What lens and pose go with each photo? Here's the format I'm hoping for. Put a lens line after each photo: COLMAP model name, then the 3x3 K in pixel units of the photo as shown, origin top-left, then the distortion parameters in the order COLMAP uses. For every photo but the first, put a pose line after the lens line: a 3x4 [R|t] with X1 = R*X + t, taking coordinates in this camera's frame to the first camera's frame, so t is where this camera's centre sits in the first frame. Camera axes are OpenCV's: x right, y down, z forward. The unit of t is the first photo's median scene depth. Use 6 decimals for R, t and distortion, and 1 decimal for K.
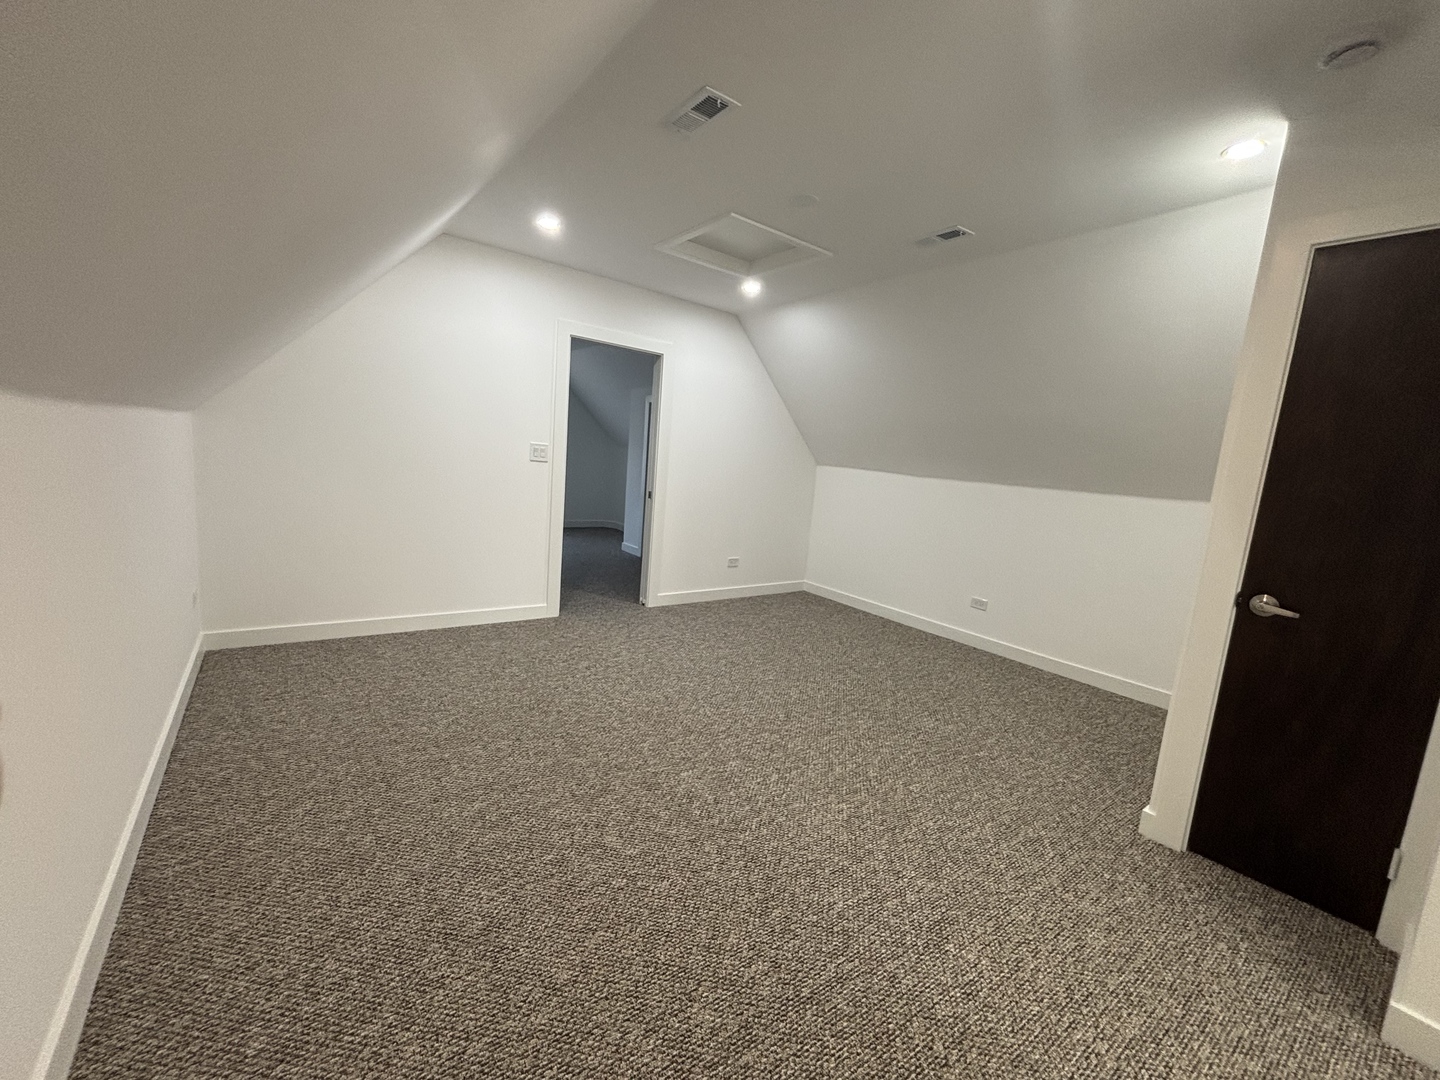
lens RADIAL K [[585.4, 0, 716.8], [0, 585.4, 542.1], [0, 0, 1]] dist [0.007573, -0.000931]
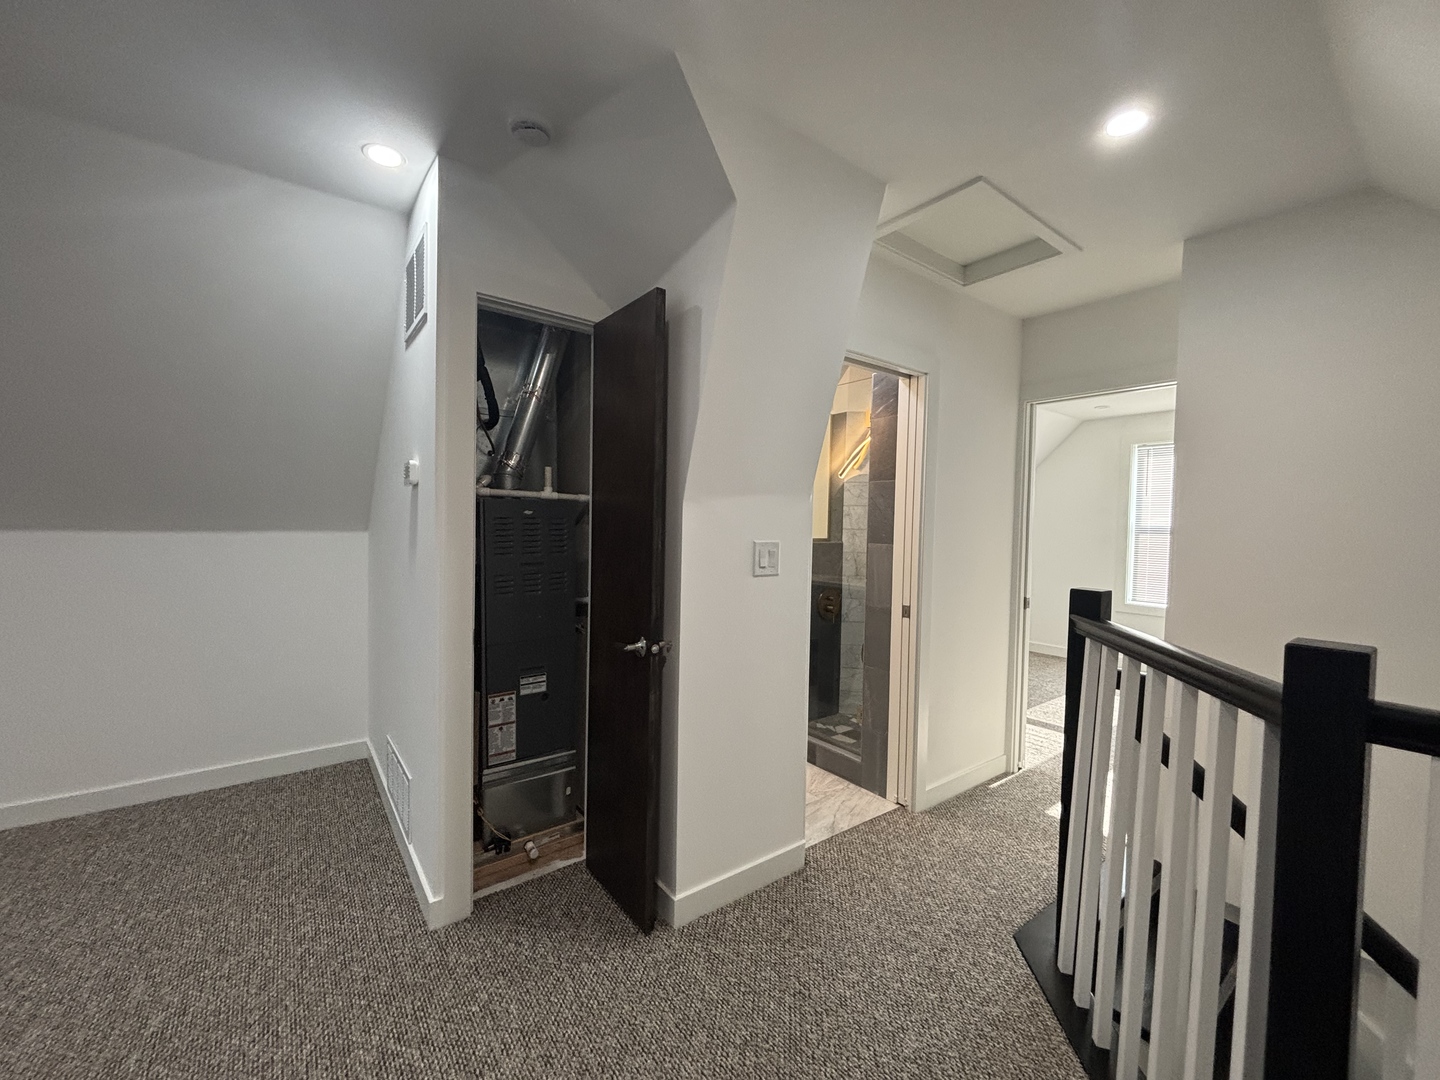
lens RADIAL K [[585.4, 0, 716.8], [0, 585.4, 542.1], [0, 0, 1]] dist [0.007573, -0.000931]
pose [[-0.001826, -0.119596, 0.992821, -0.055289], [0.120395, 0.985575, 0.118945, -0.096201], [-0.992724, 0.119748, 0.012599, 0.415978]]
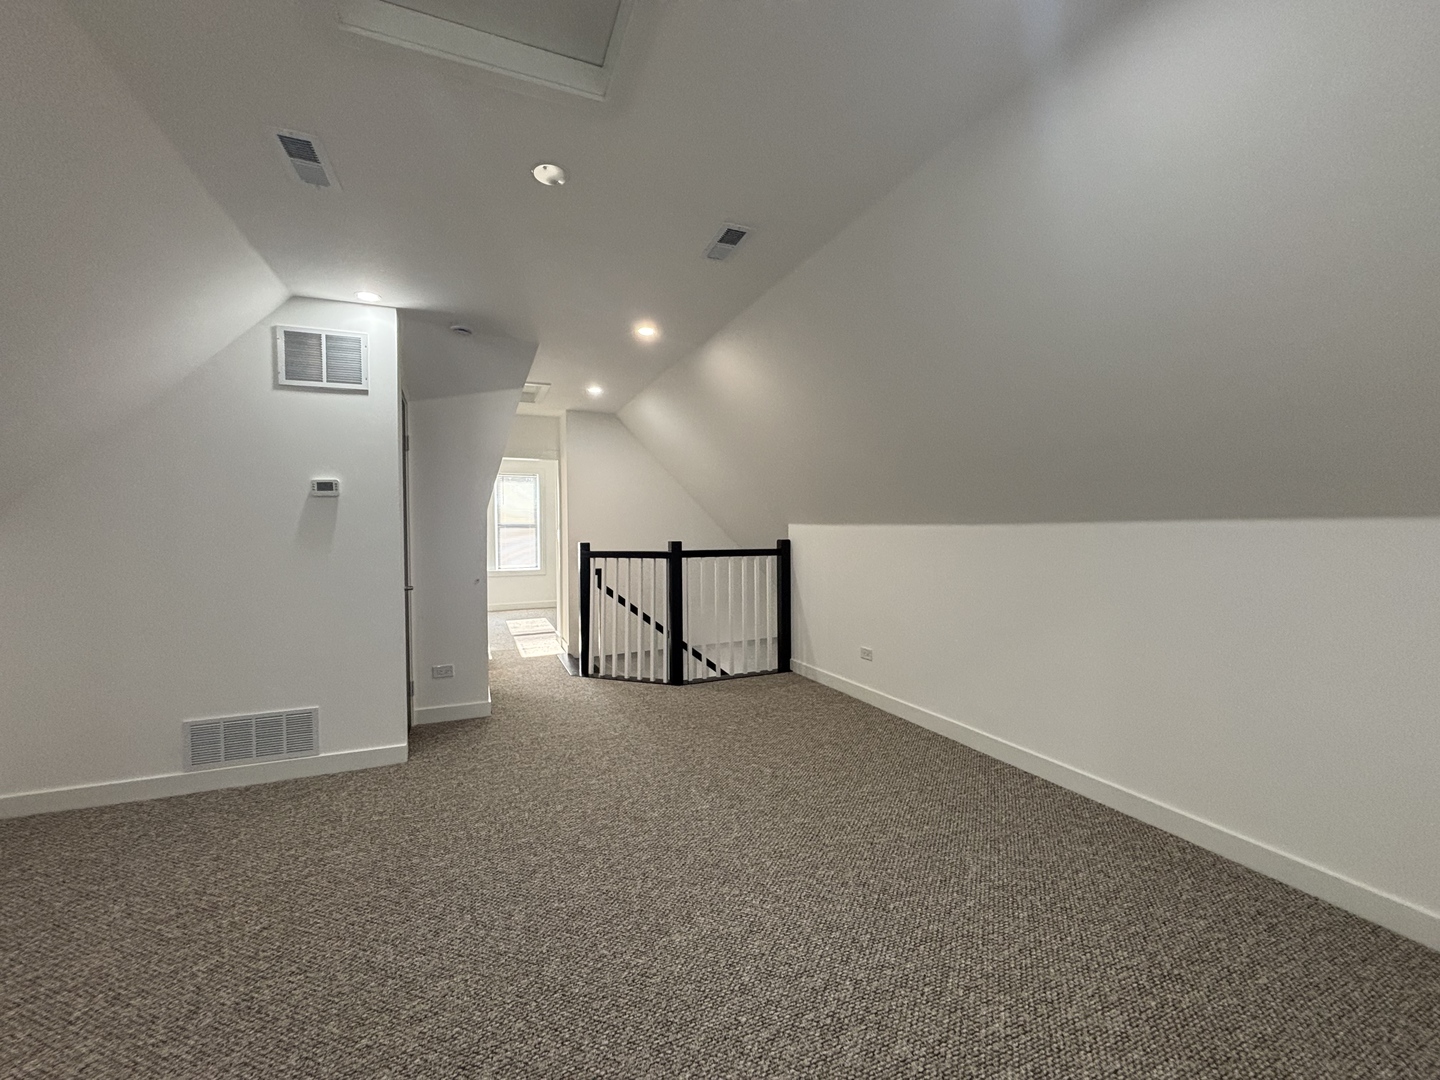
lens RADIAL K [[585.4, 0, 716.8], [0, 585.4, 542.1], [0, 0, 1]] dist [0.007573, -0.000931]
pose [[-0.969571, -0.083610, 0.230091, -0.256988], [-0.044417, 0.984352, 0.170523, -0.262320], [-0.240748, 0.155114, -0.958113, 1.745996]]
